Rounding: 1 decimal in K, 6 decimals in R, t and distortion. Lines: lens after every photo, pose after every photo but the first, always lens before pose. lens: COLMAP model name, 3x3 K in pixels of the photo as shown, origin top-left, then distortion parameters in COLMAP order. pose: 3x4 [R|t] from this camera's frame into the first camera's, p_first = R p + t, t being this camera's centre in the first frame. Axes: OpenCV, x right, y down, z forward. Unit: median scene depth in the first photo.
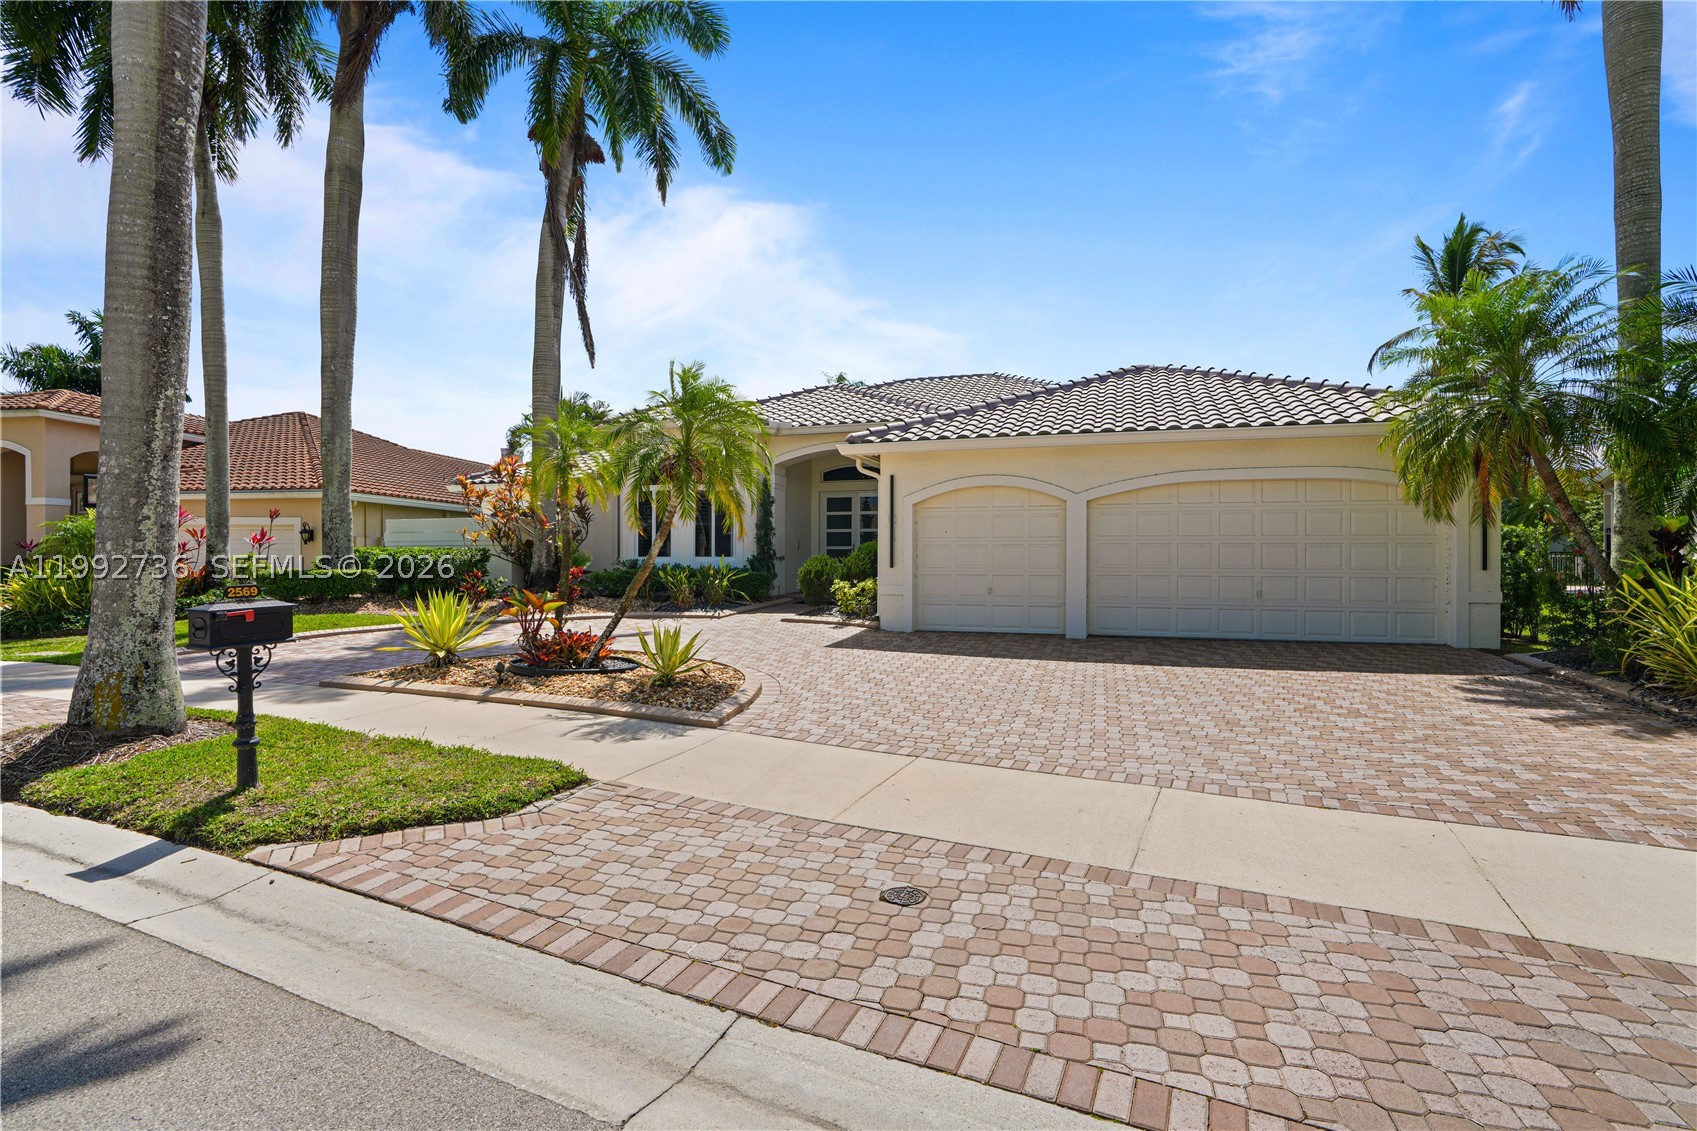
lens RADIAL K [[770.2, 0, 844.2], [0, 770.2, 545.2], [0, 0, 1]] dist [-0.064505, 0.000104]
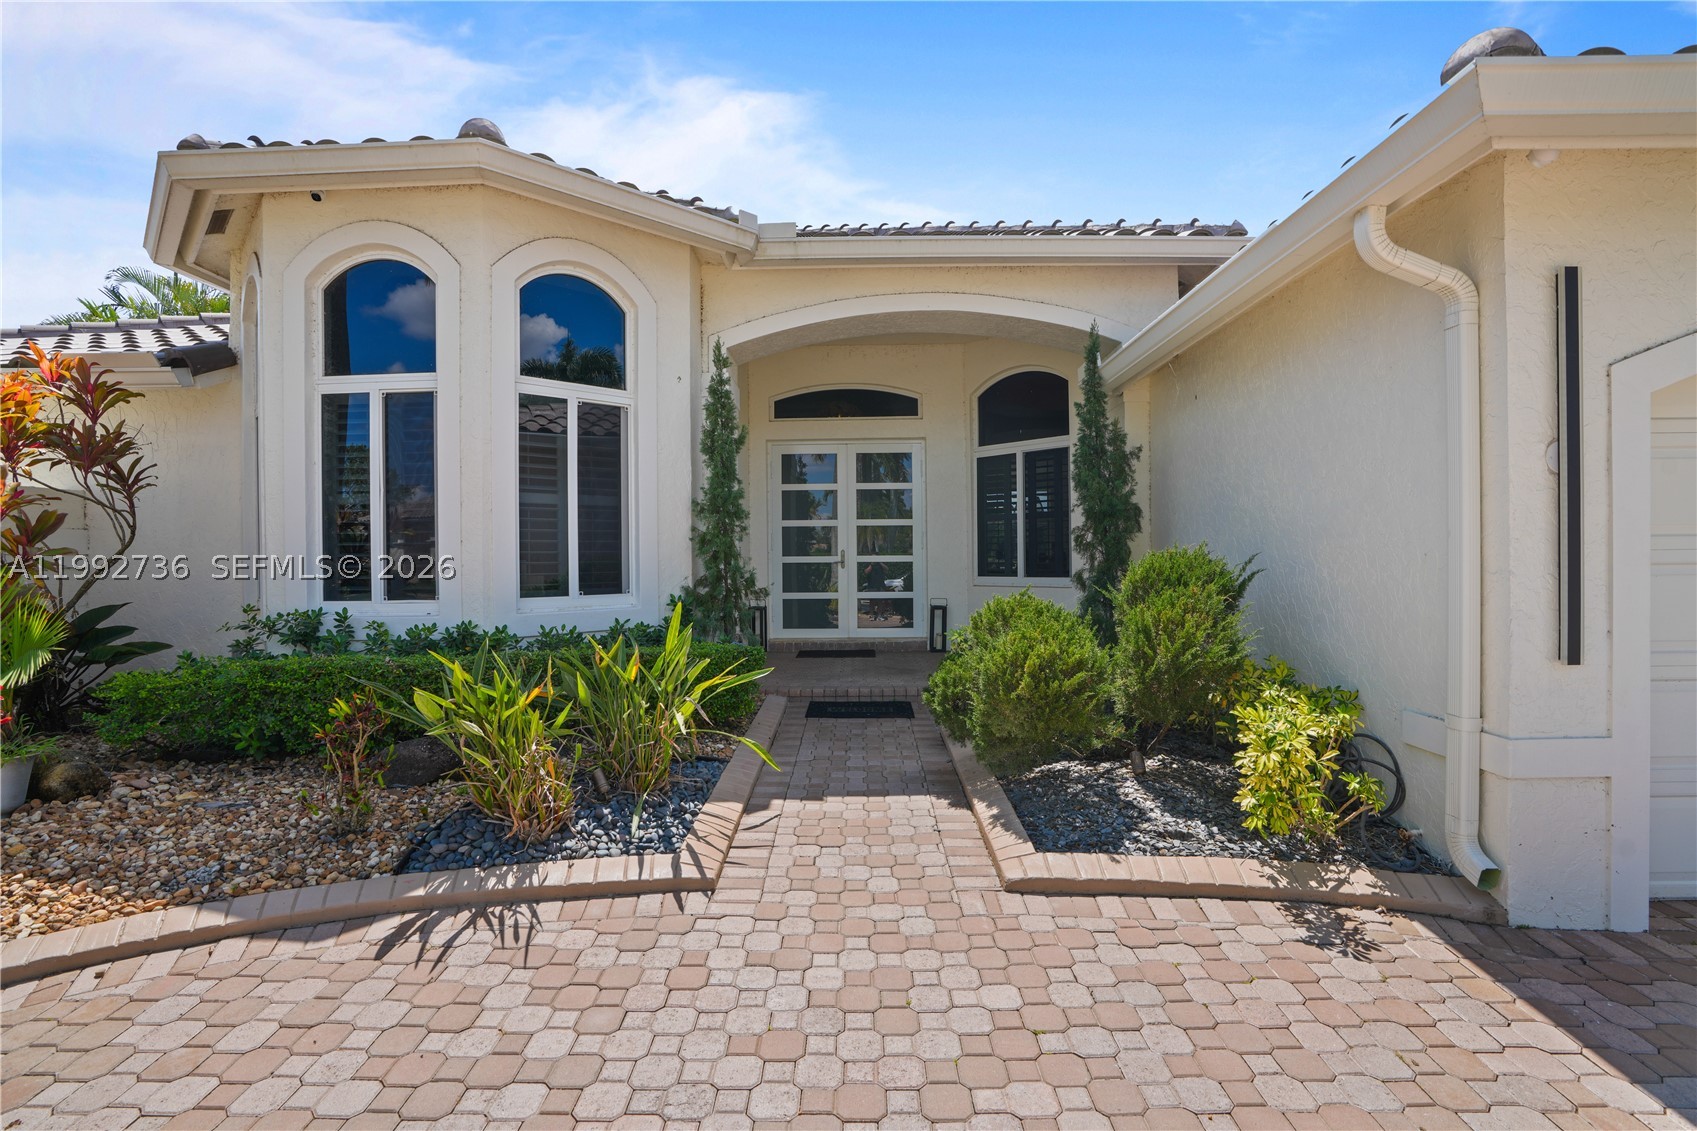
lens RADIAL K [[770.2, 0, 844.2], [0, 770.2, 545.2], [0, 0, 1]] dist [-0.064505, 0.000104]
pose [[0.935768, -0.009813, 0.352479, -0.175767], [0.011443, 0.999931, -0.002540, -0.005319], [-0.352430, 0.006410, 0.935816, 0.637182]]
